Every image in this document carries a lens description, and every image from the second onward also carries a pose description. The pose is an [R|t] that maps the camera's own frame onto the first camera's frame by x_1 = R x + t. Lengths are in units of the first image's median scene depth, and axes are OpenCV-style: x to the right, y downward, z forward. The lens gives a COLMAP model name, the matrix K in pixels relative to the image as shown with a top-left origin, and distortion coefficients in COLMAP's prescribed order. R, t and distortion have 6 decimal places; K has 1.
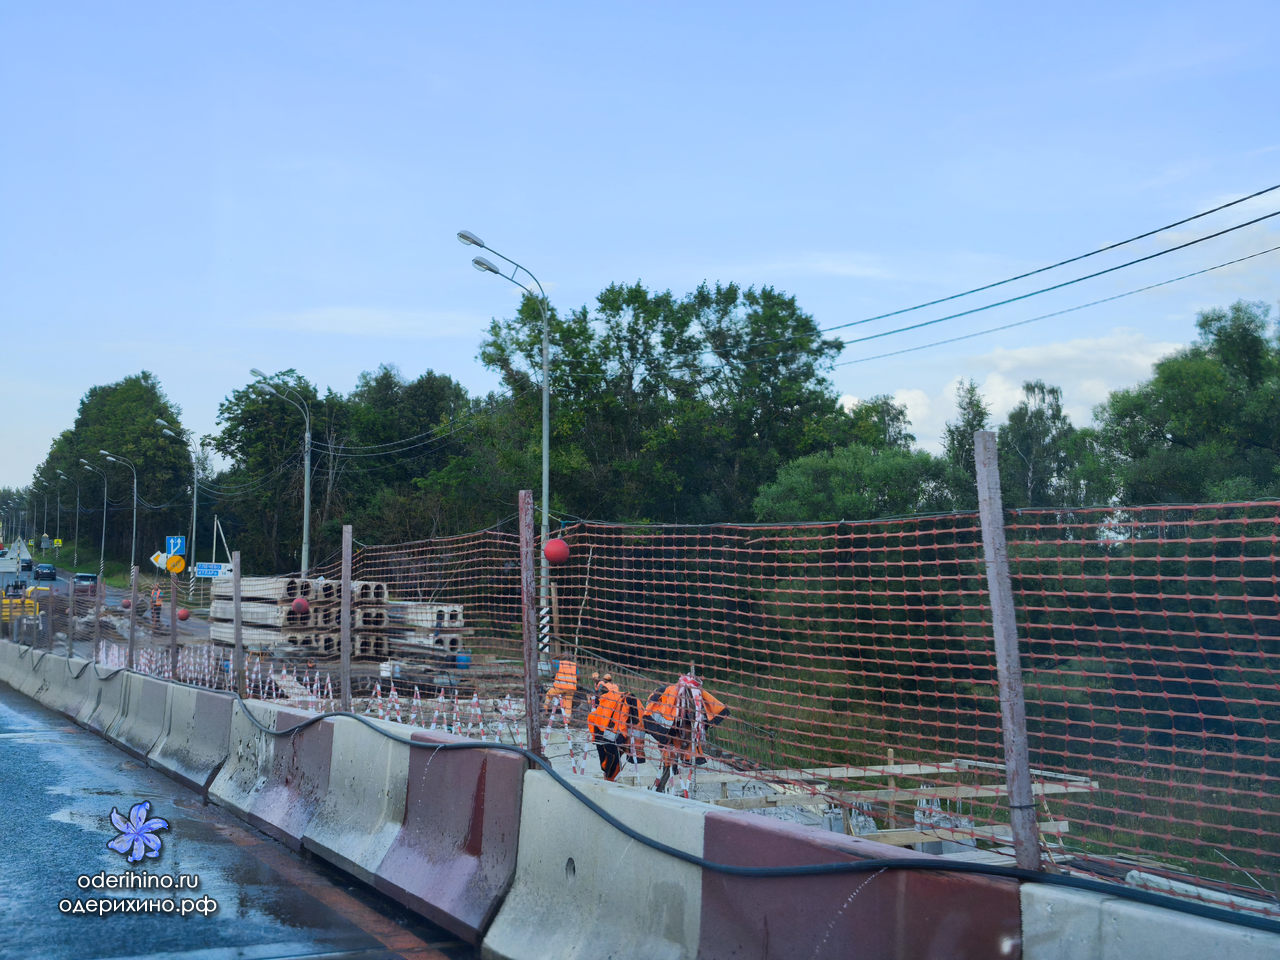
lens RADIAL K [[1738.9, 0, 744.2], [0, 1738.9, 482.3], [0, 0, 1]] dist [-0.020854, -0.115993]
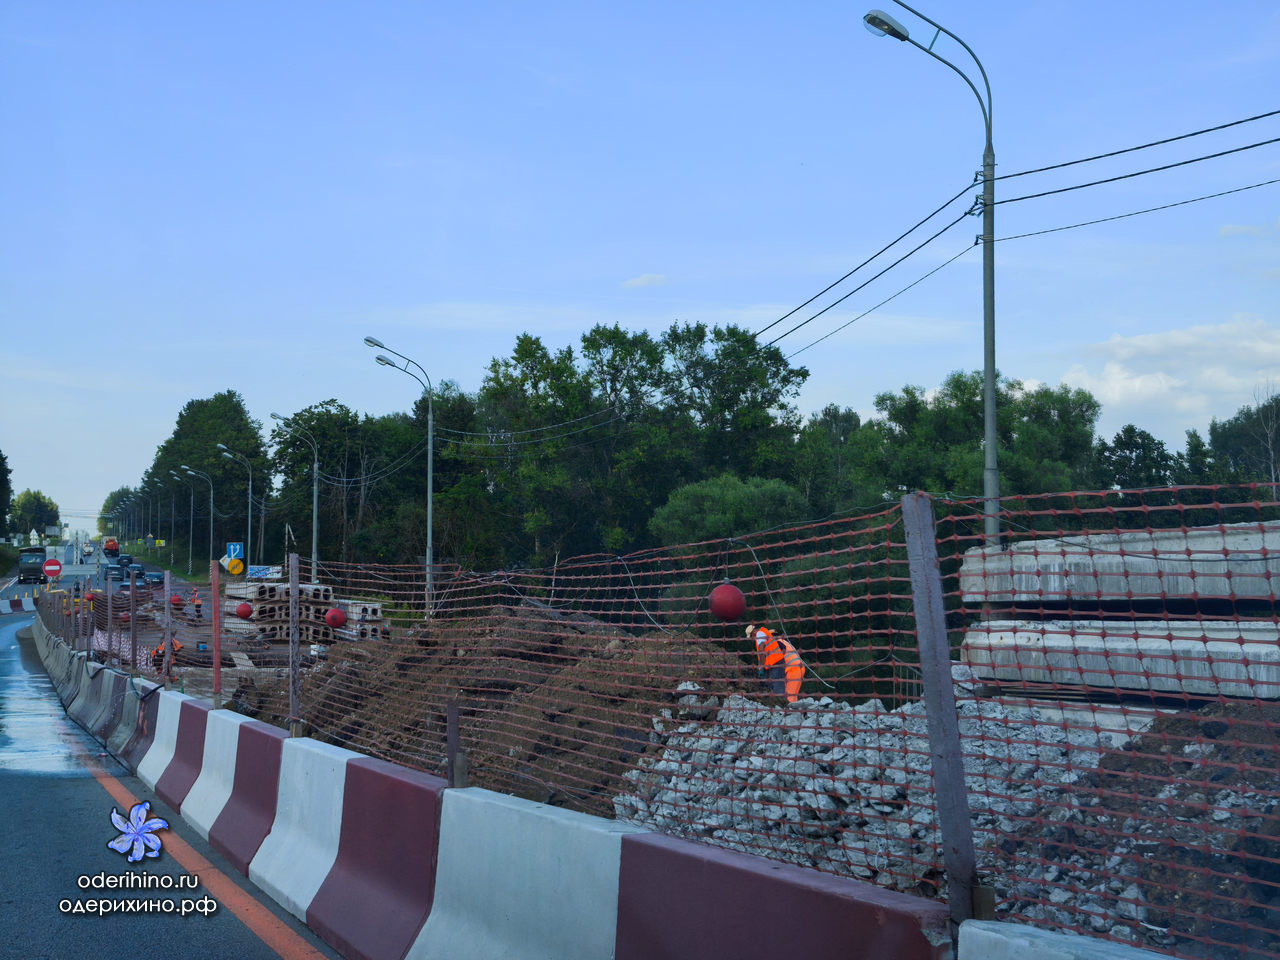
lens RADIAL K [[1706.7, 0, 640.0], [0, 1706.7, 480.0], [0, 0, 1]] dist [0.024535, -0.003623]
pose [[0.993830, -0.005106, -0.110798, 0.078487], [0.005124, 0.999987, -0.000123, -0.010561], [0.110797, -0.000445, 0.993843, -0.130213]]
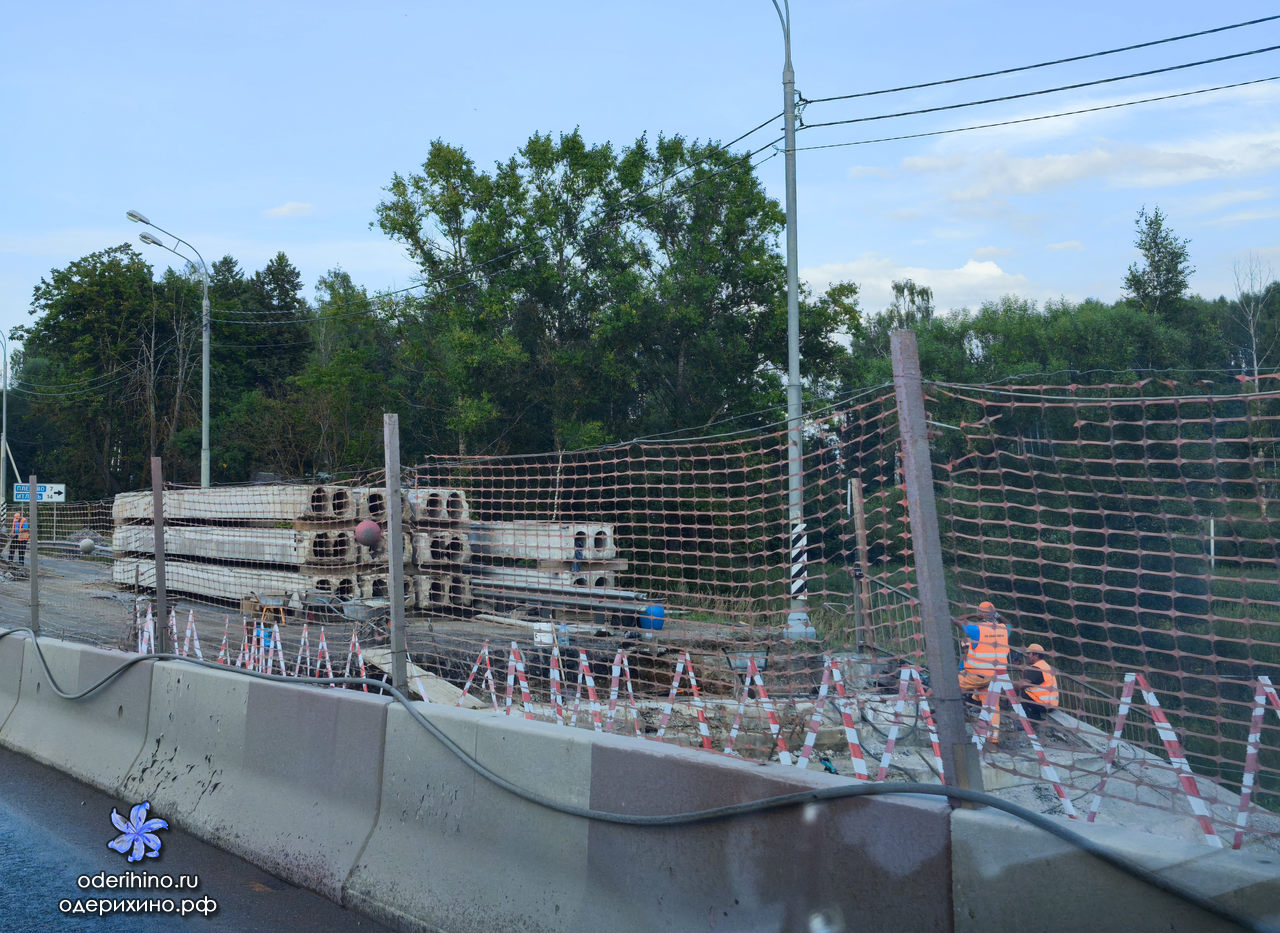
lens RADIAL K [[1665.3, 0, 640.5], [0, 1665.3, 500.0], [0, 0, 1]] dist [0.159712, -0.680236]
pose [[0.995345, -0.014837, 0.095231, -0.104453], [0.009706, 0.998488, 0.054112, 0.015039], [-0.095890, -0.052935, 0.993983, 0.203601]]
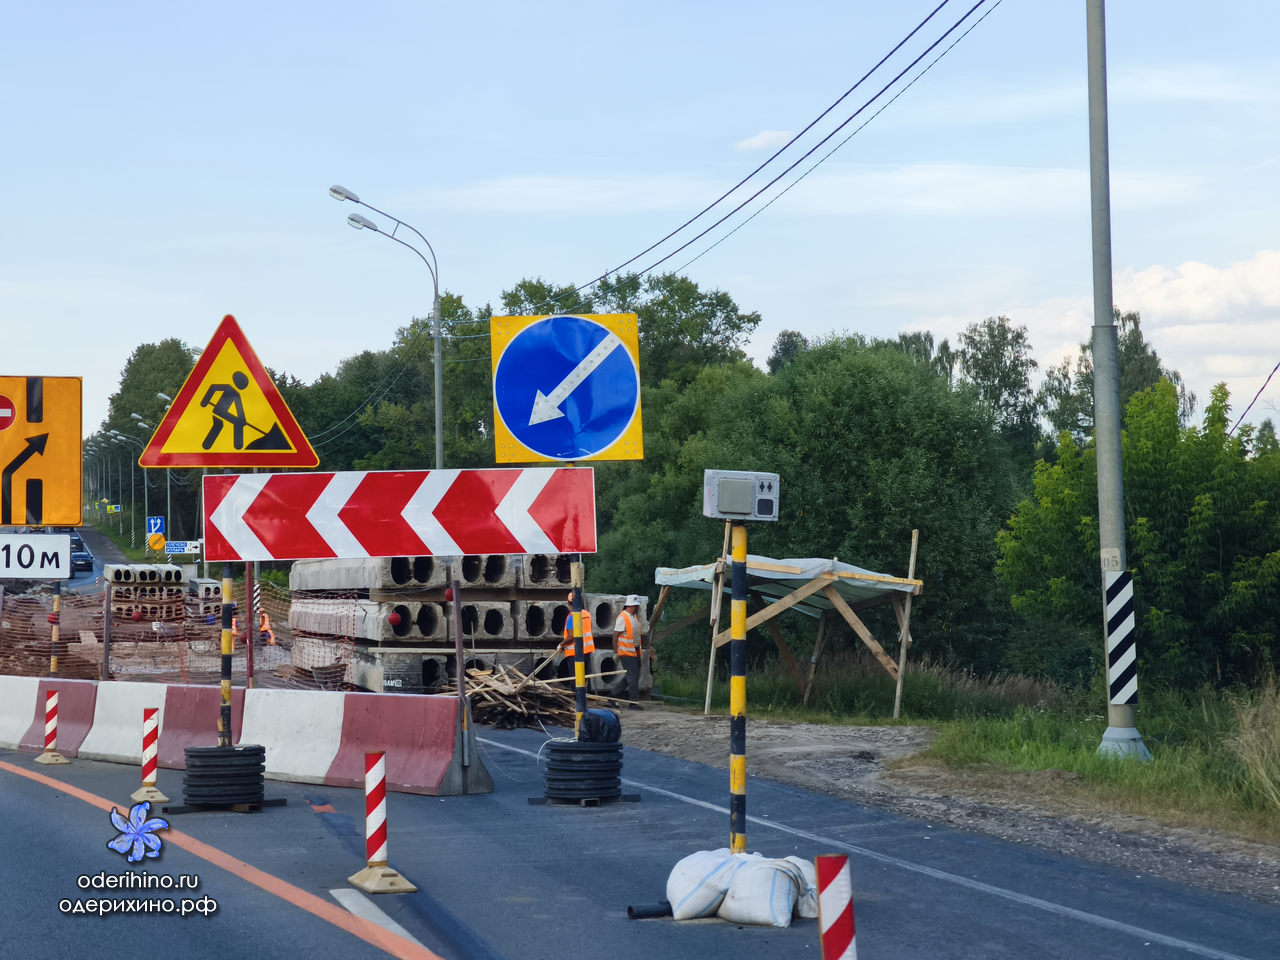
lens RADIAL K [[2211.1, 0, 640.0], [0, 2211.1, 480.0], [0, 0, 1]] dist [0.342166, -1.034057]
pose [[0.984331, -0.028072, -0.174082, 0.240231], [0.034718, 0.998775, 0.035250, -0.033880], [0.172879, -0.040742, 0.984100, -0.382318]]
